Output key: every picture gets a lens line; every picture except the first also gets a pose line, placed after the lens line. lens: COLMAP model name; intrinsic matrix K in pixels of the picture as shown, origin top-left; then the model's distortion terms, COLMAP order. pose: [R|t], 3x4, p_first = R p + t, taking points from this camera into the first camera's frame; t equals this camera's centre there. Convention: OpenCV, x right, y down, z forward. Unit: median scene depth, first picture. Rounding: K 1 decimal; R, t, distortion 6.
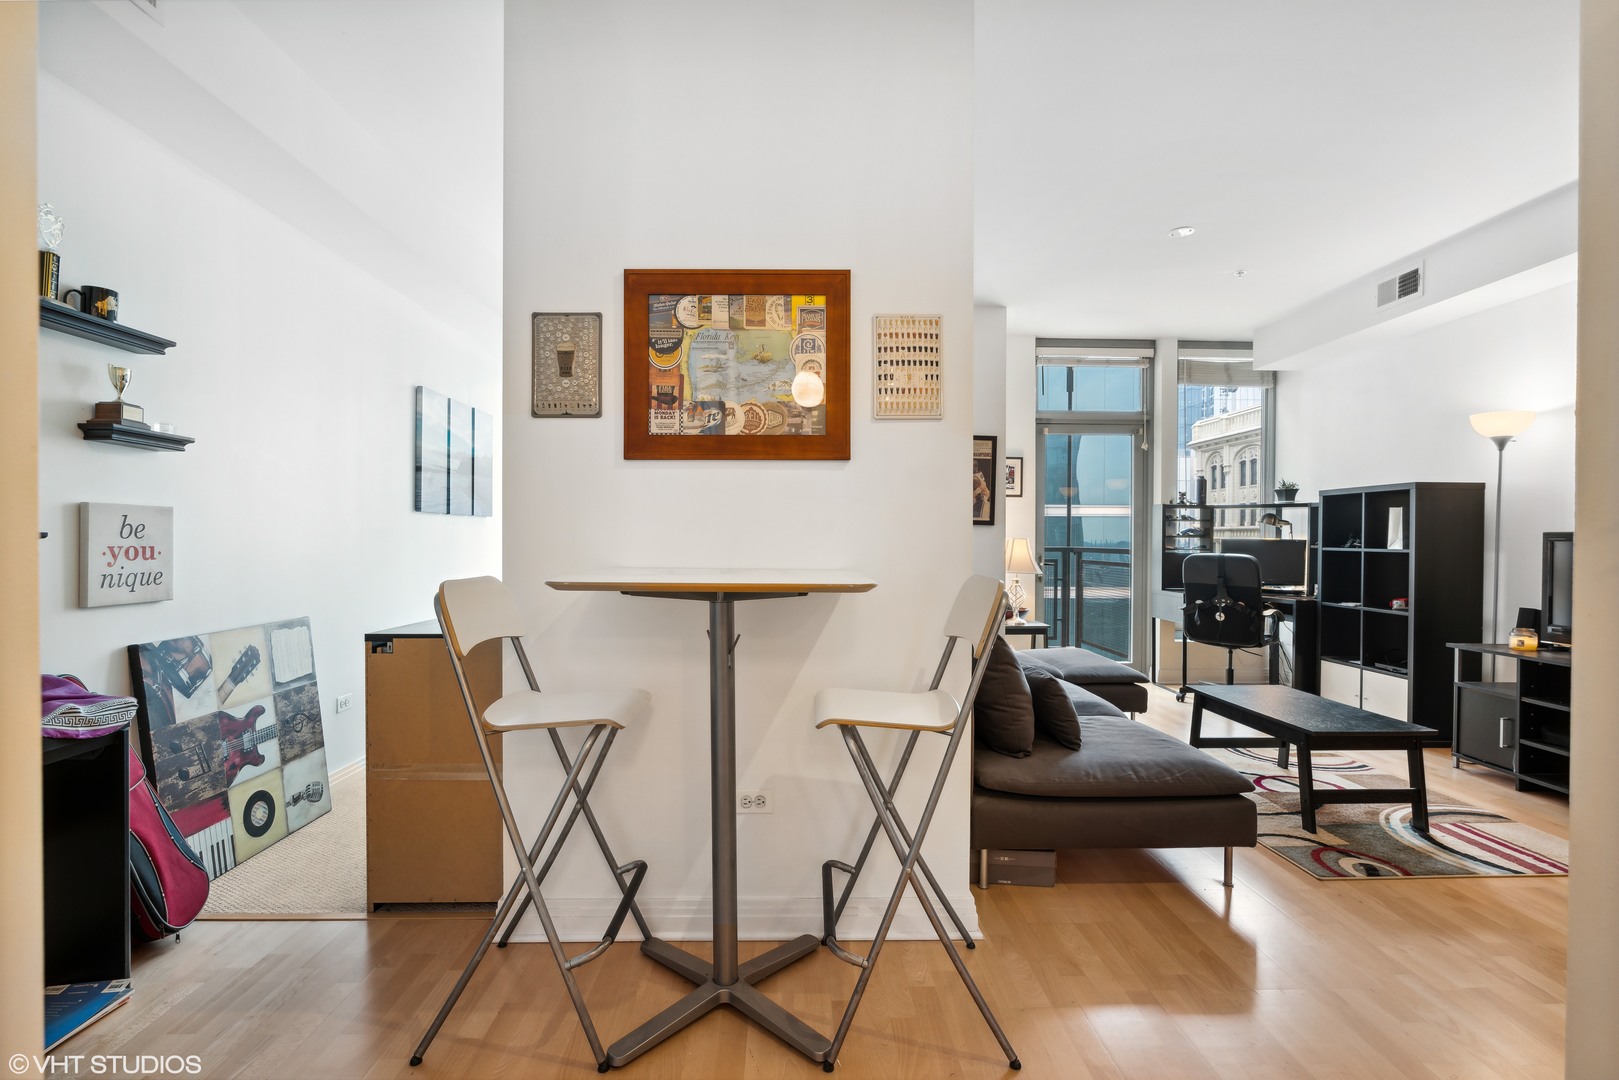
lens RADIAL K [[746.4, 0, 803.0], [0, 746.4, 543.6], [0, 0, 1]] dist [-0.021471, 0.008341]
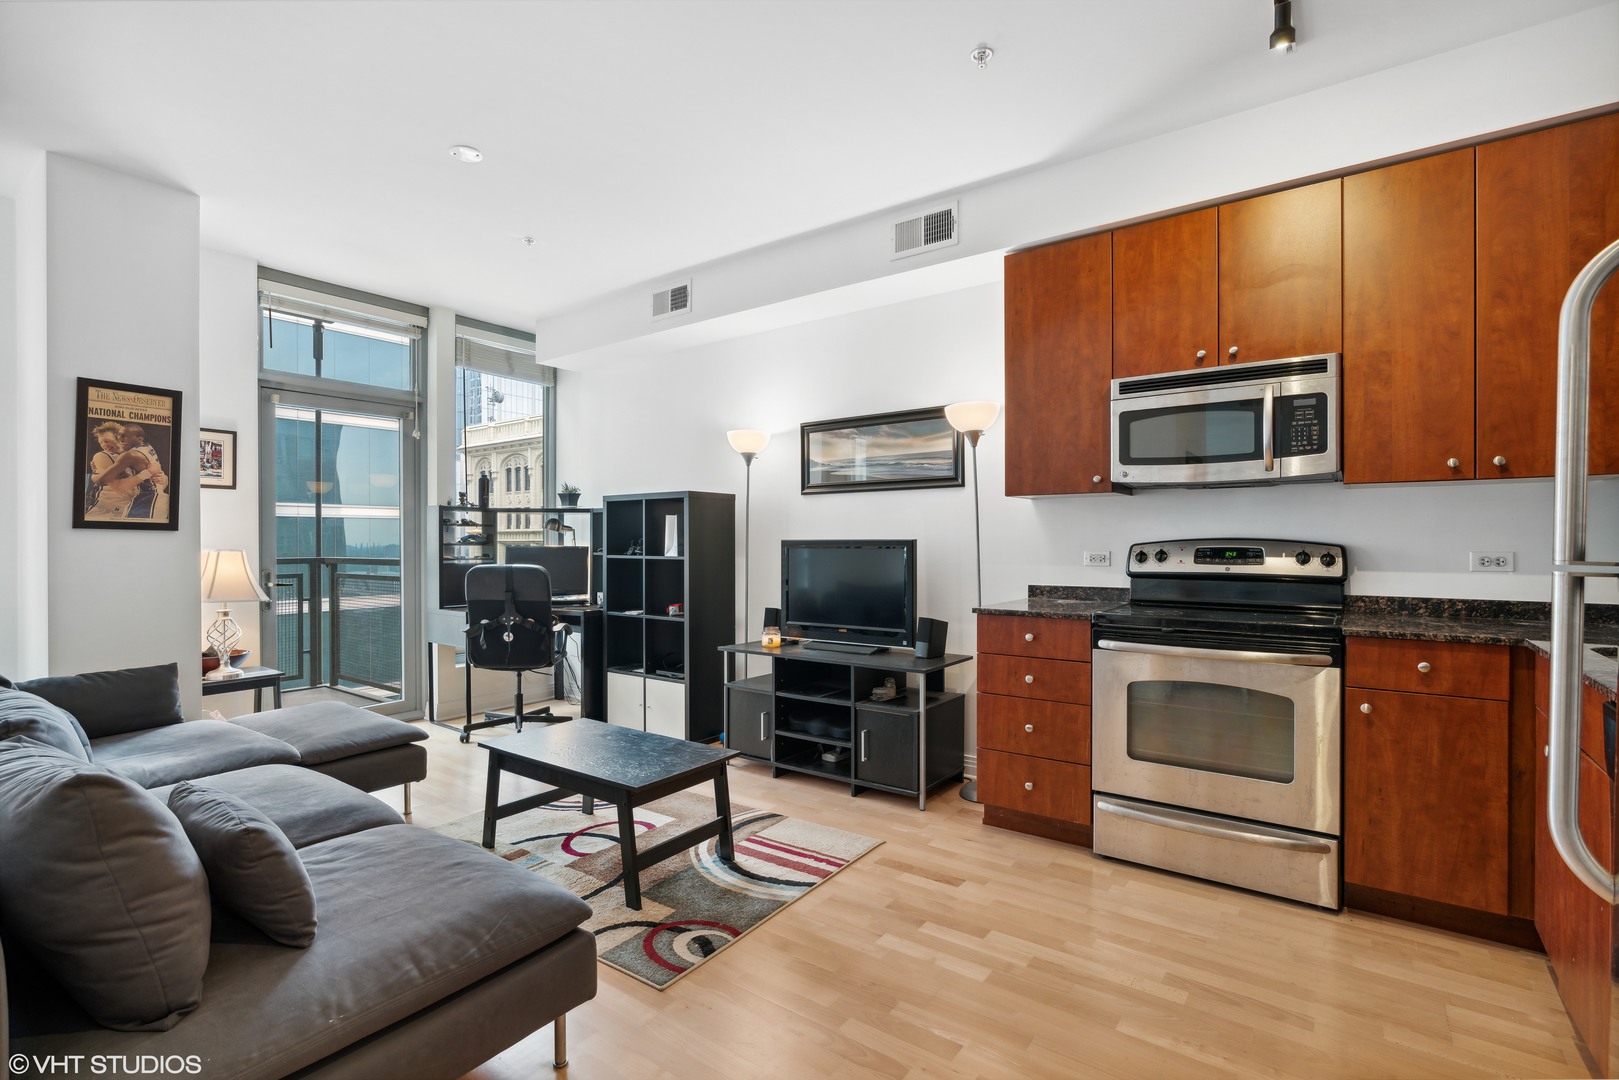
lens RADIAL K [[746.4, 0, 803.0], [0, 746.4, 543.6], [0, 0, 1]] dist [-0.021471, 0.008341]
pose [[0.611386, -0.009781, 0.791272, 0.120820], [0.012263, 0.999921, 0.002886, -0.012715], [-0.791237, 0.007939, 0.611457, 0.274365]]
